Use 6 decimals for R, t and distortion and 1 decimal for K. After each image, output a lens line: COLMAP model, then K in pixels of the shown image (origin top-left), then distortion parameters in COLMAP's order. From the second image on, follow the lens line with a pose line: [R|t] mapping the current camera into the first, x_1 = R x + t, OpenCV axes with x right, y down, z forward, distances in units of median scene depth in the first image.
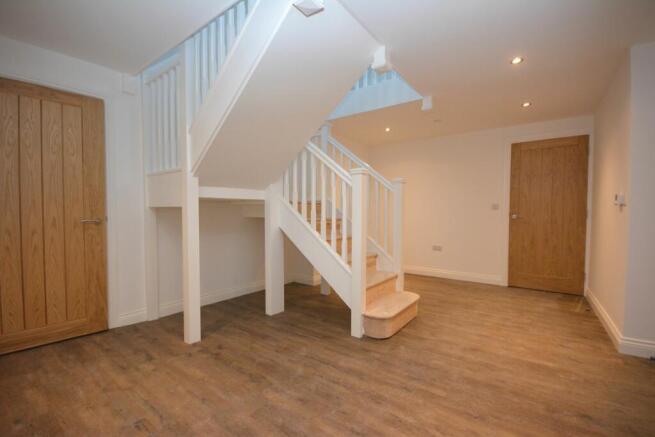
lens RADIAL K [[285.9, 0, 326.1], [0, 285.9, 220.7], [0, 0, 1]] dist [0.002011, -0.015113]
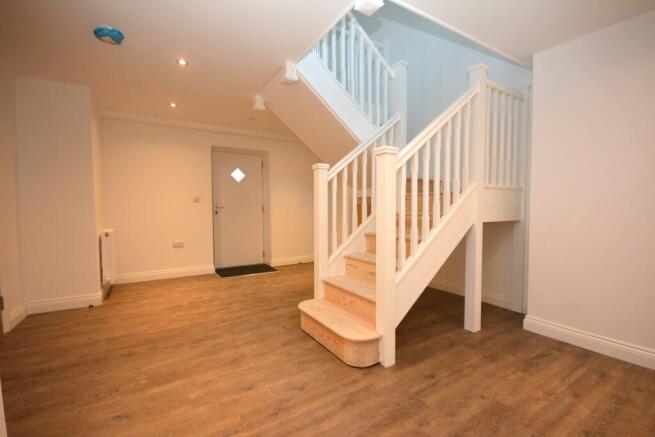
lens RADIAL K [[285.9, 0, 326.1], [0, 285.9, 220.7], [0, 0, 1]] dist [0.002011, -0.015113]
pose [[-0.358933, 0.037844, -0.932596, 1.344430], [-0.023904, 0.998477, 0.049718, -0.031421], [0.933057, 0.040138, -0.357482, 1.712673]]
